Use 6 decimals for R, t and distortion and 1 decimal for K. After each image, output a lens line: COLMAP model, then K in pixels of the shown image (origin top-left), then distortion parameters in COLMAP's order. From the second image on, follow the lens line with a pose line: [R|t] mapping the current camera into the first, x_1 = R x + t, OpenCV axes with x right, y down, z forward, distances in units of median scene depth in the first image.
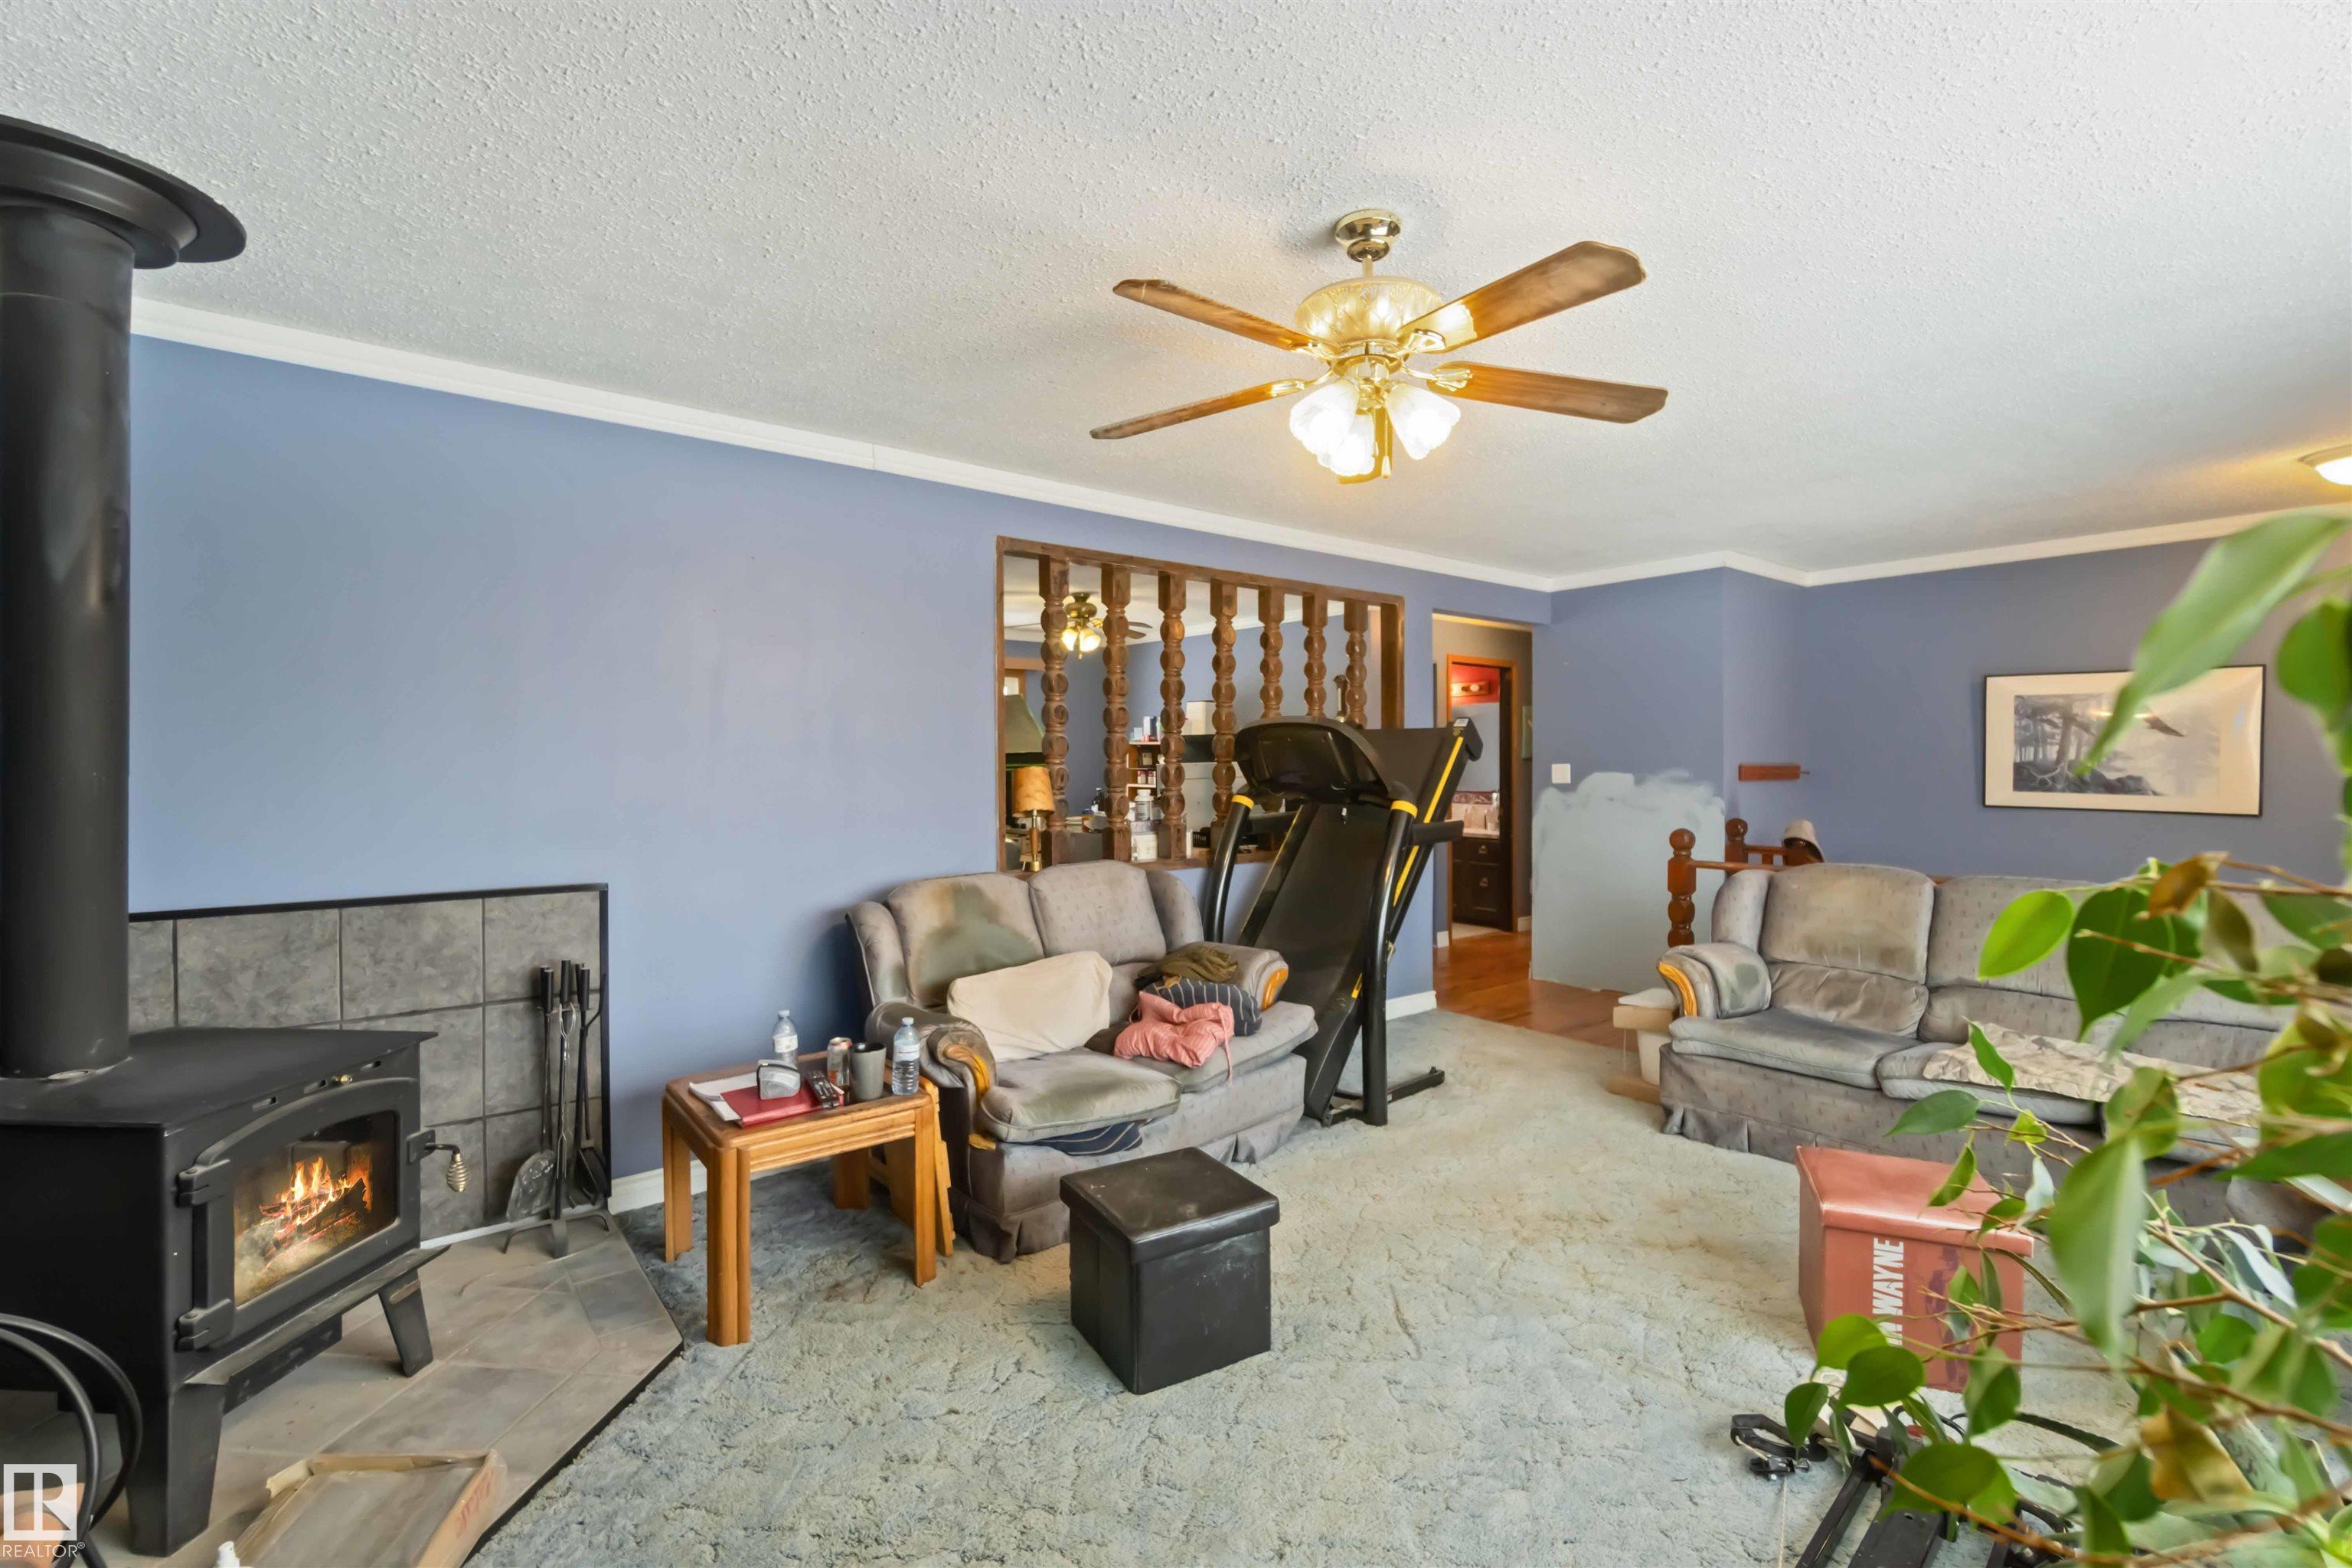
lens RADIAL K [[957.1, 0, 1085.1], [0, 957.1, 778.7], [0, 0, 1]] dist [-0.000158, 0.000018]
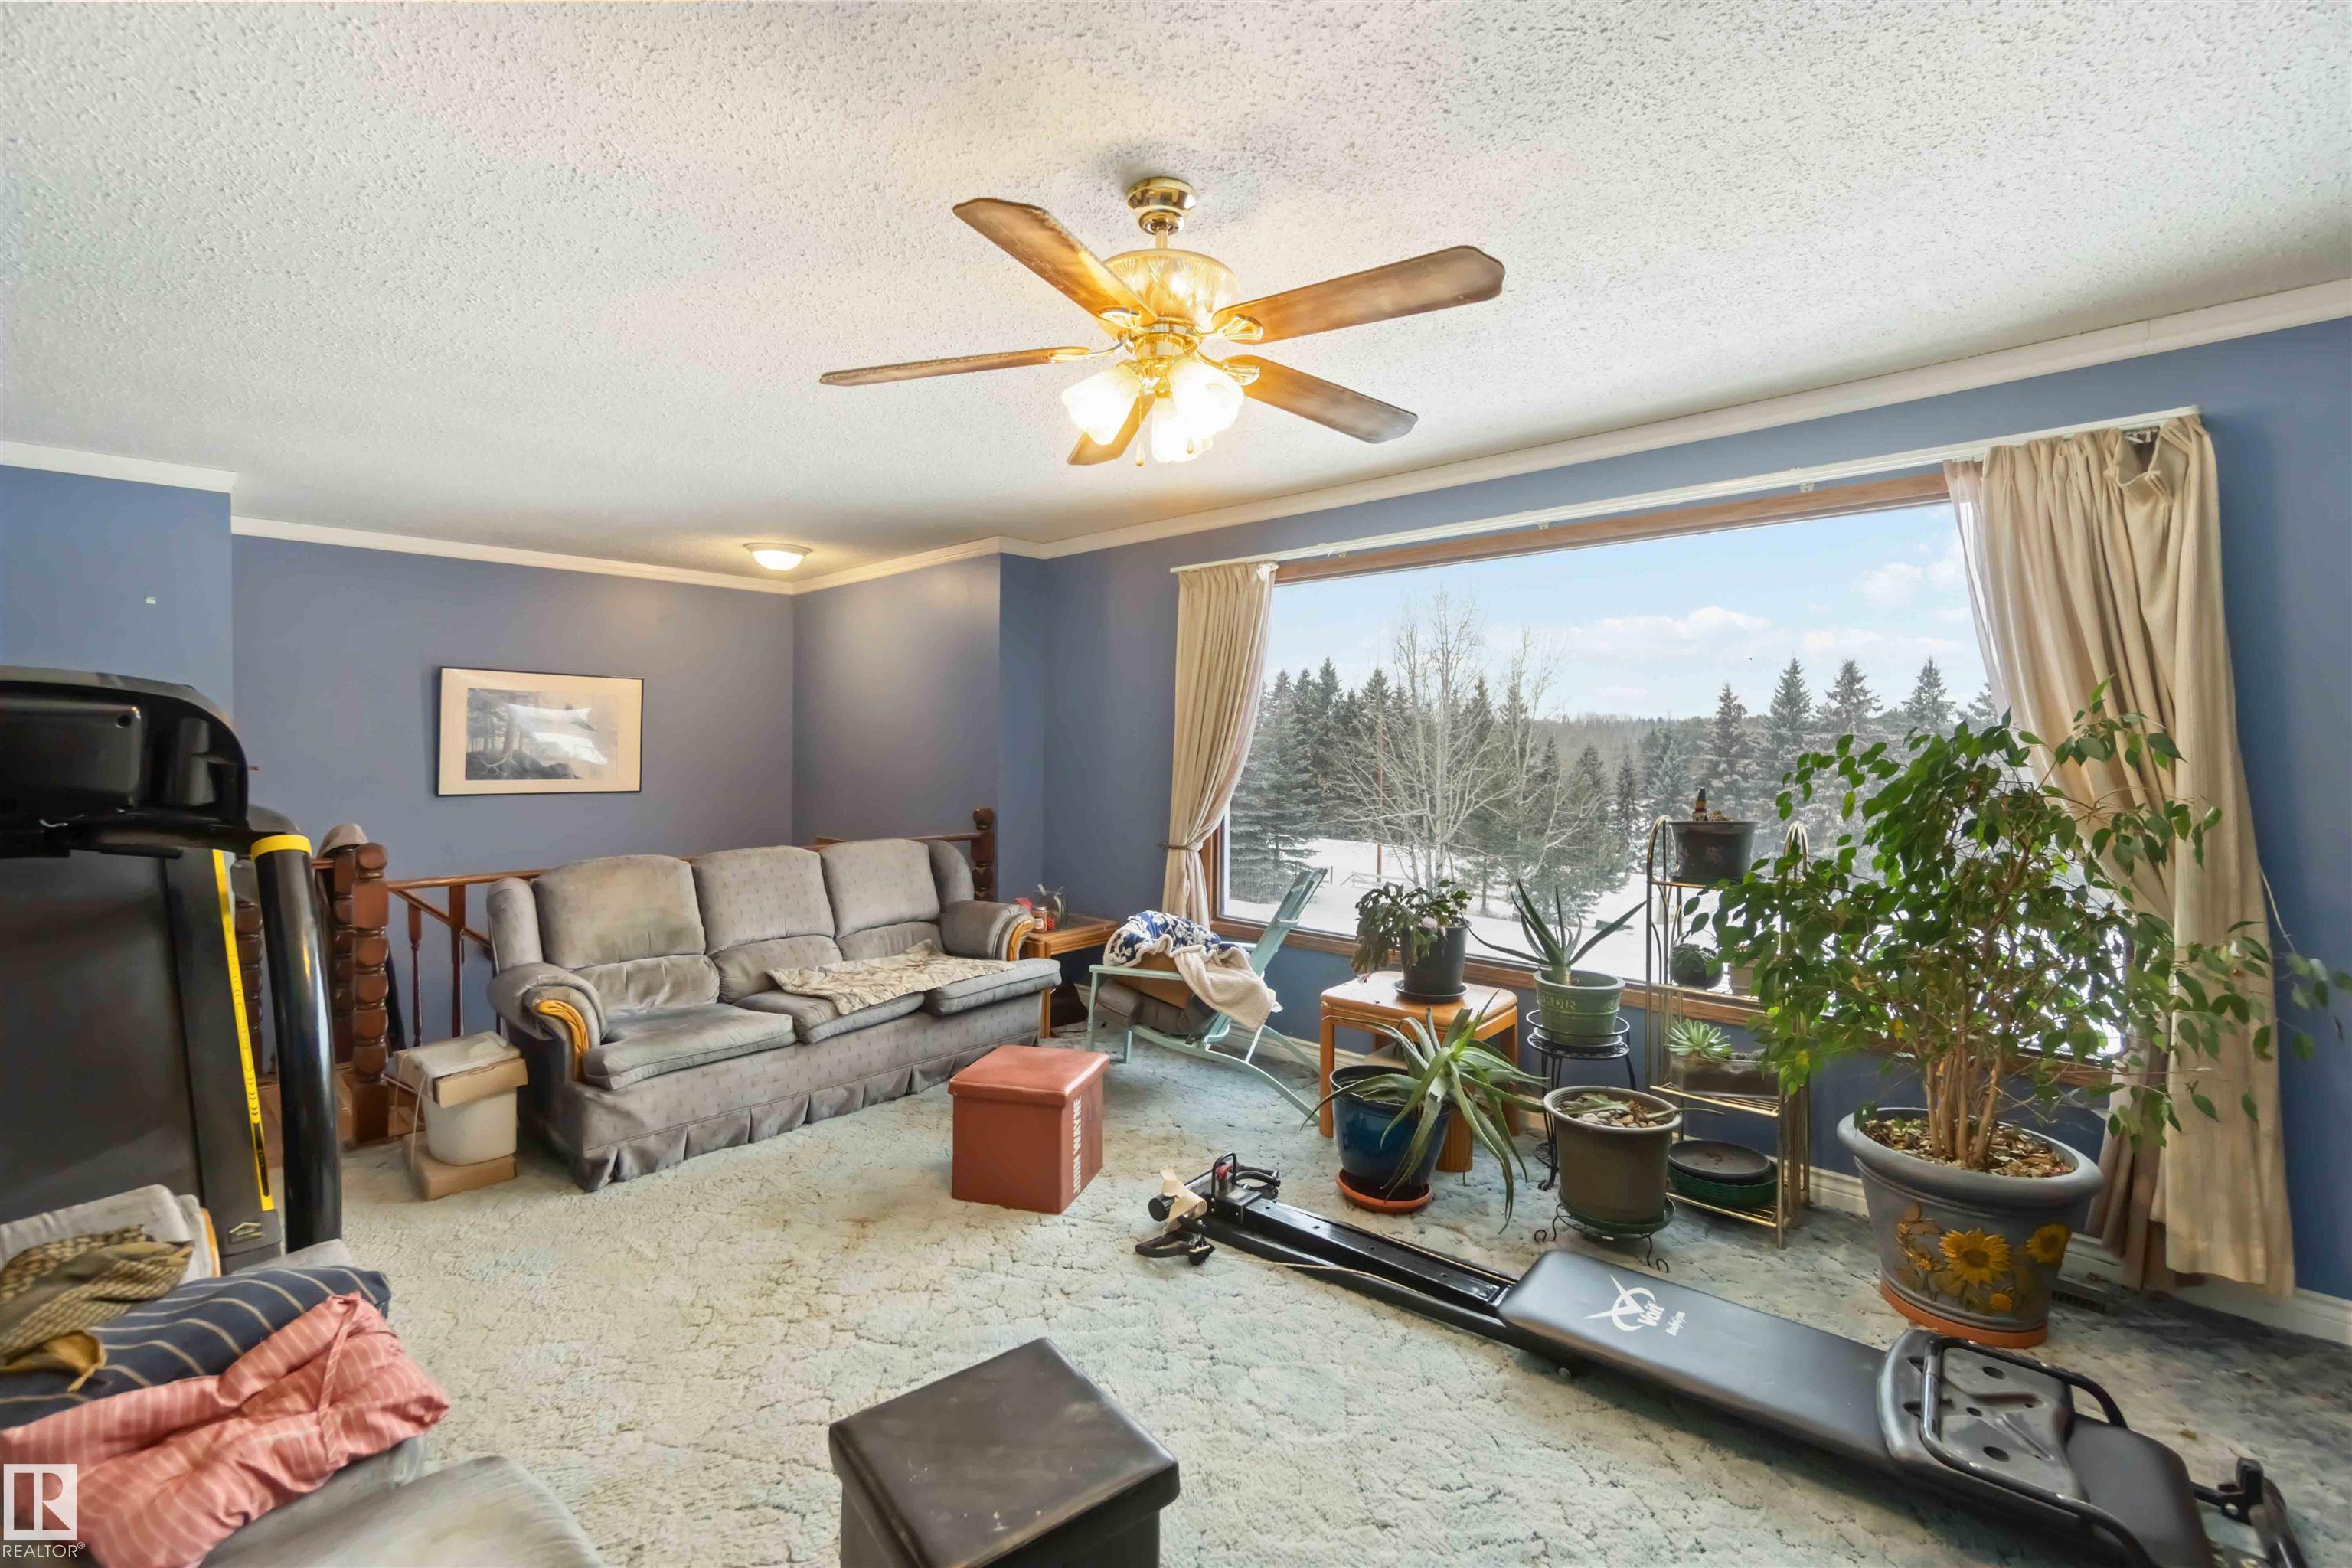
lens RADIAL K [[1030.1, 0, 1177.1], [0, 1030.1, 762.2], [0, 0, 1]] dist [-0.004371, -0.000636]
pose [[-0.181228, -0.015938, 0.983312, -0.323528], [0.016729, 0.999674, 0.019287, -0.018539], [-0.983299, 0.019945, -0.180902, 0.538977]]
